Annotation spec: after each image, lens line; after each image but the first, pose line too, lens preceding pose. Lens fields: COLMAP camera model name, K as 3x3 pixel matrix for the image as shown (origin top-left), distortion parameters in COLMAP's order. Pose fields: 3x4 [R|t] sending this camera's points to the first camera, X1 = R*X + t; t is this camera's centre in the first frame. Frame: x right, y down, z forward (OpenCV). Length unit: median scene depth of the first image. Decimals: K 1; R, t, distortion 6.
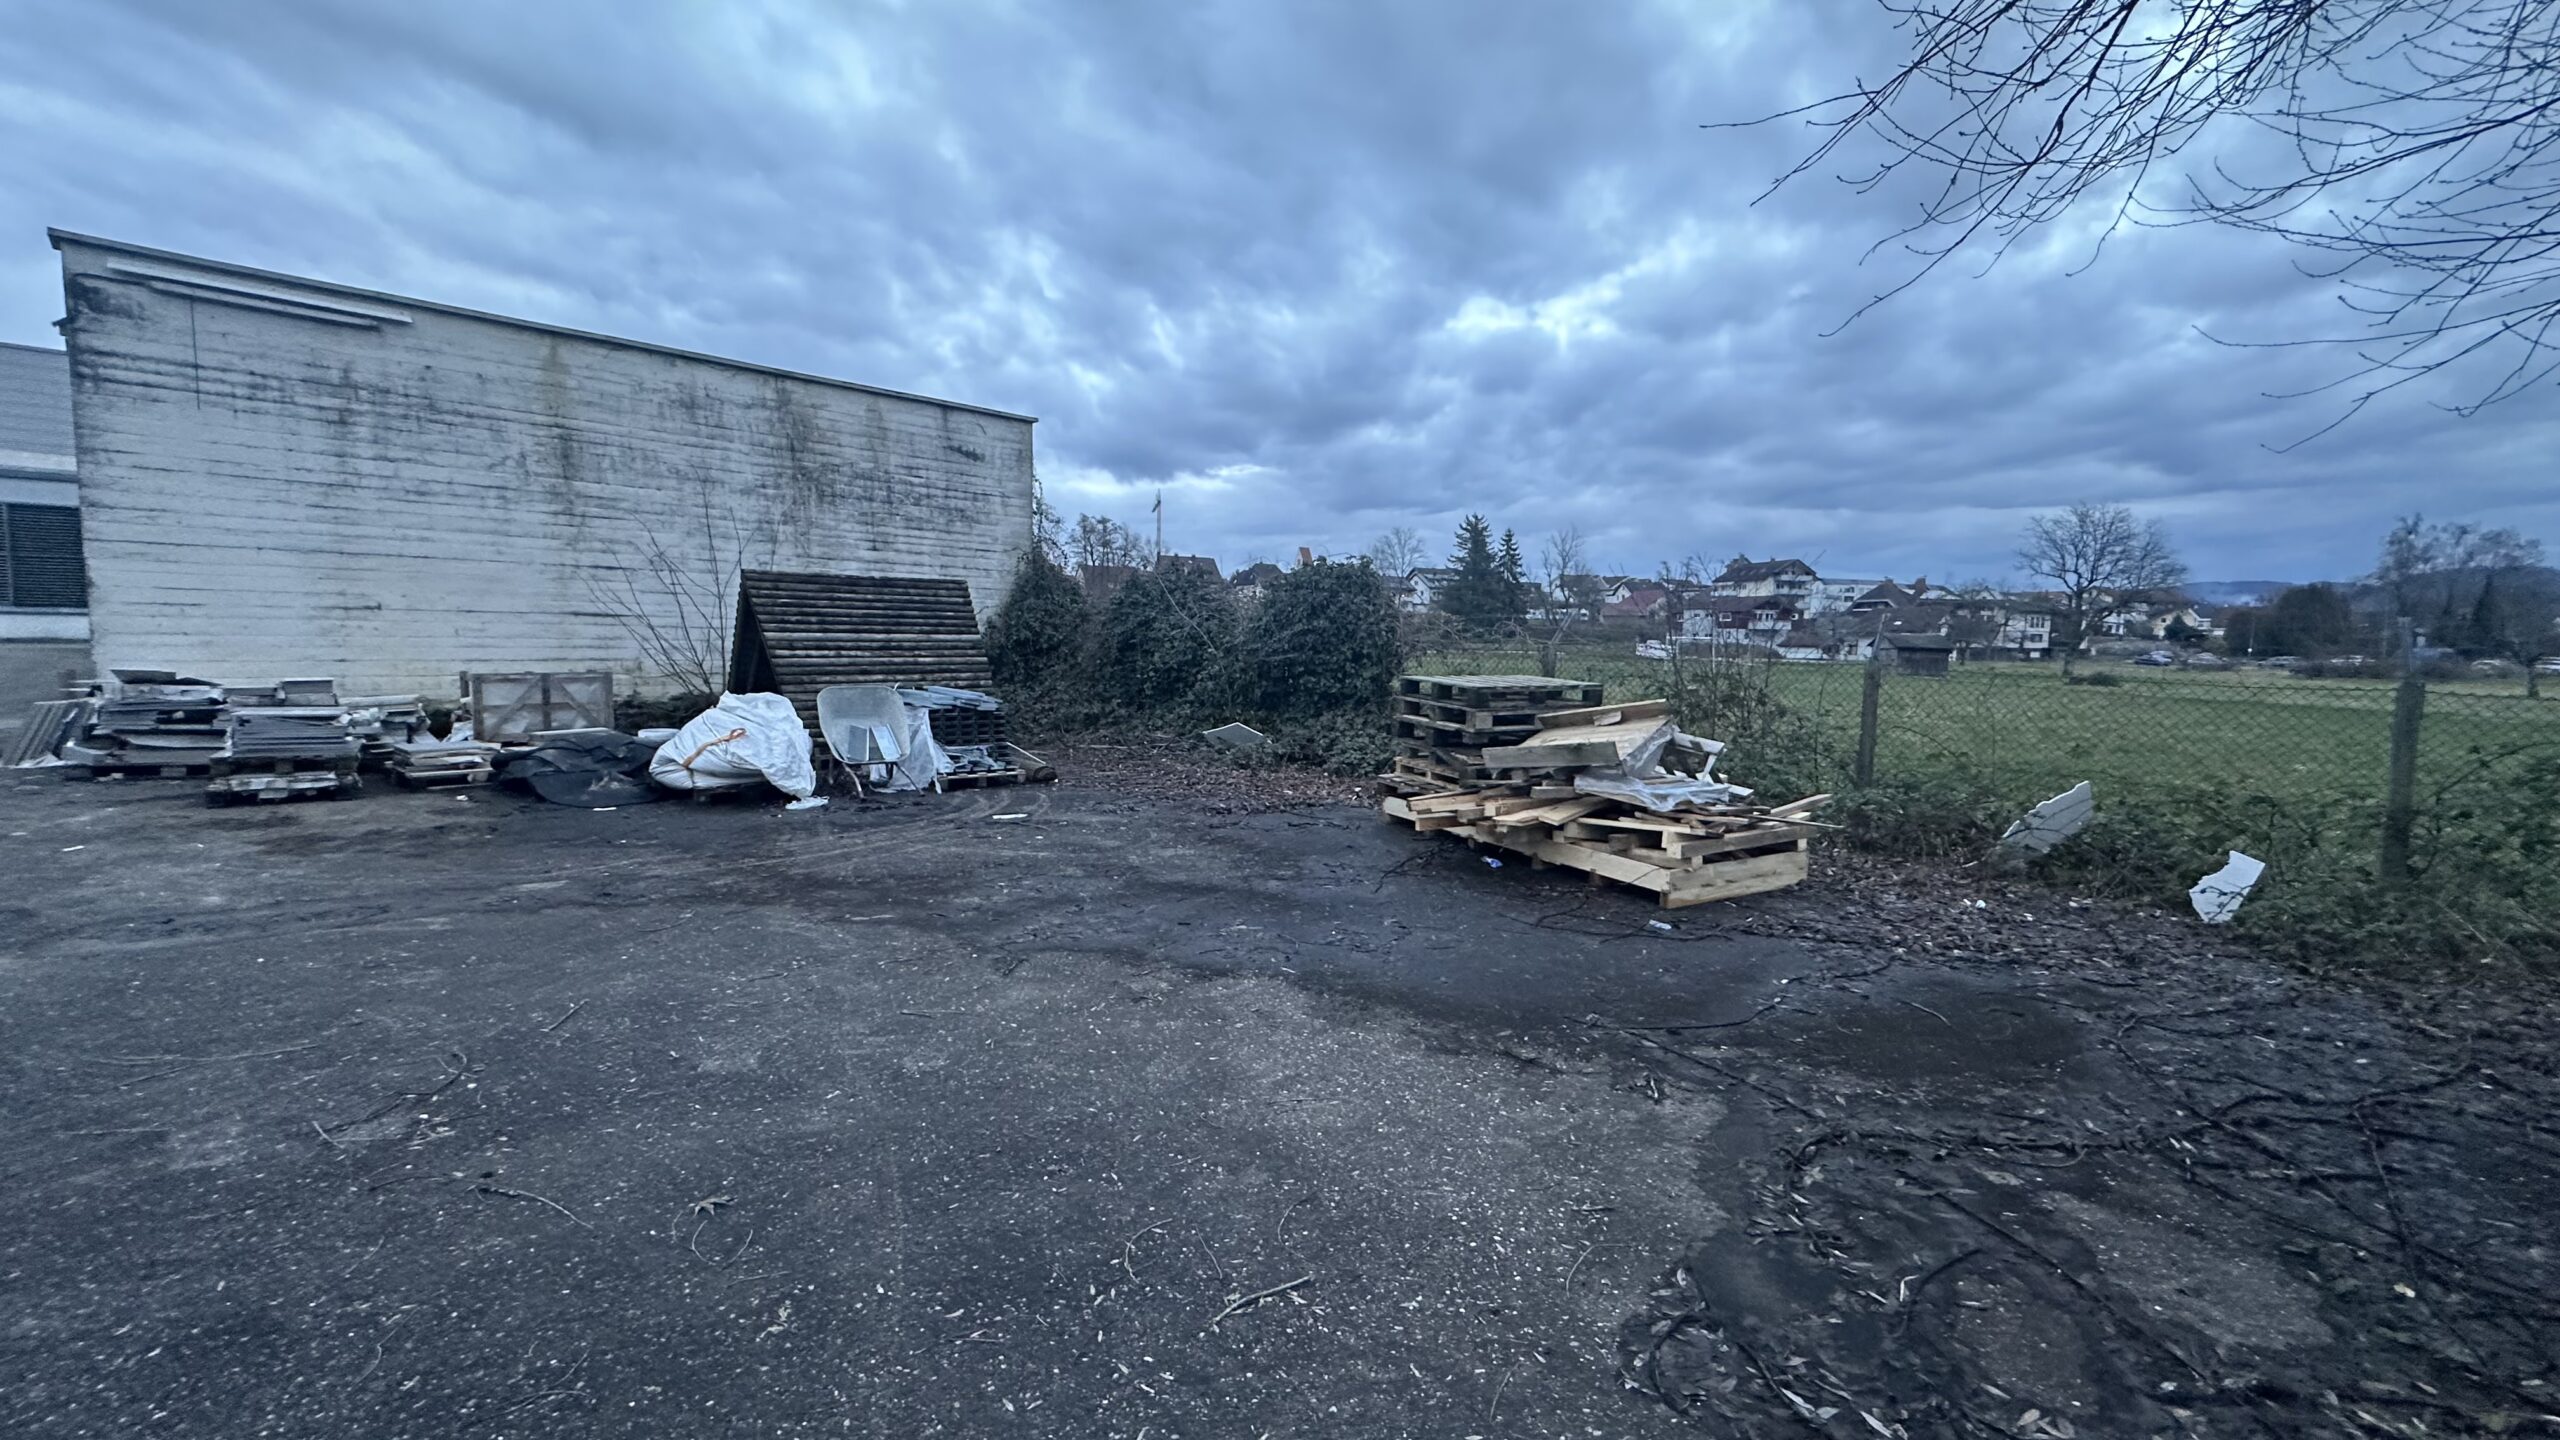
lens RADIAL K [[1000.4, 0, 1280.0], [0, 1000.4, 720.0], [0, 0, 1]] dist [-0.008527, -0.000025]
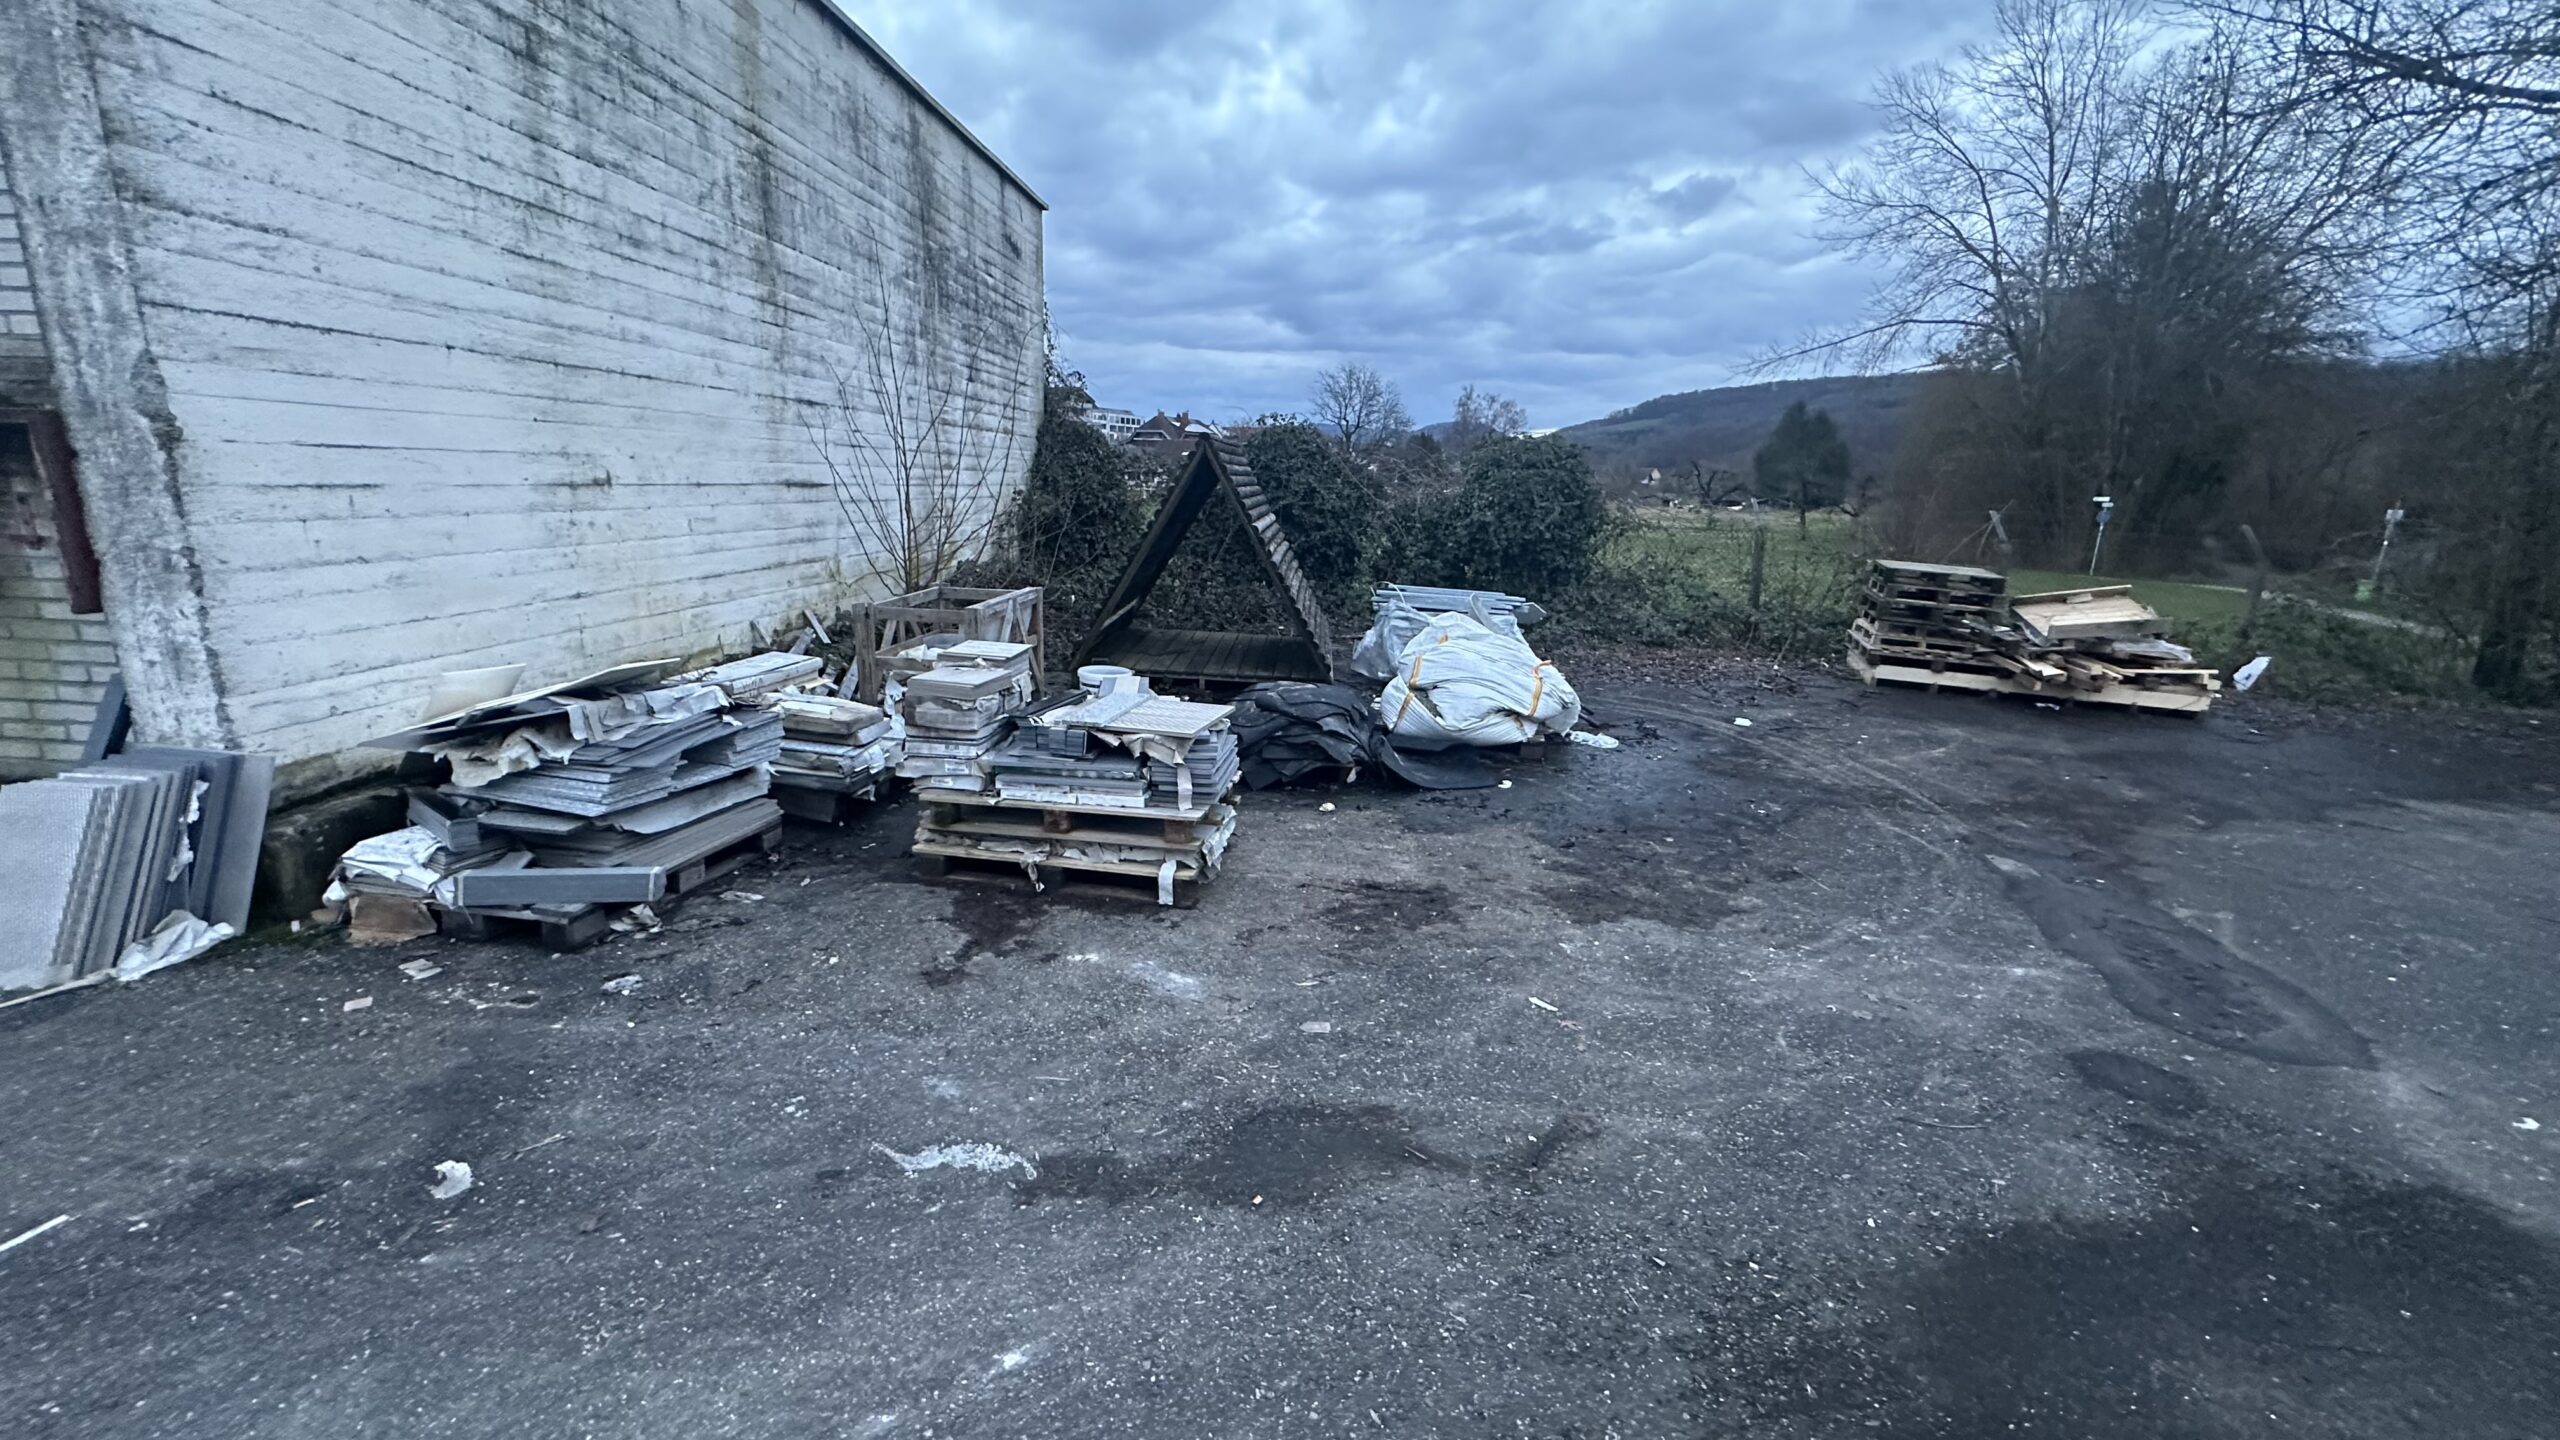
lens RADIAL K [[1027.4, 0, 1280.0], [0, 1027.4, 720.0], [0, 0, 1]] dist [-0.002816, -0.000526]
pose [[0.759180, -0.133164, 0.637113, -0.975293], [0.023522, 0.983821, 0.177602, -0.078464], [-0.650455, -0.119846, 0.750030, 0.384861]]
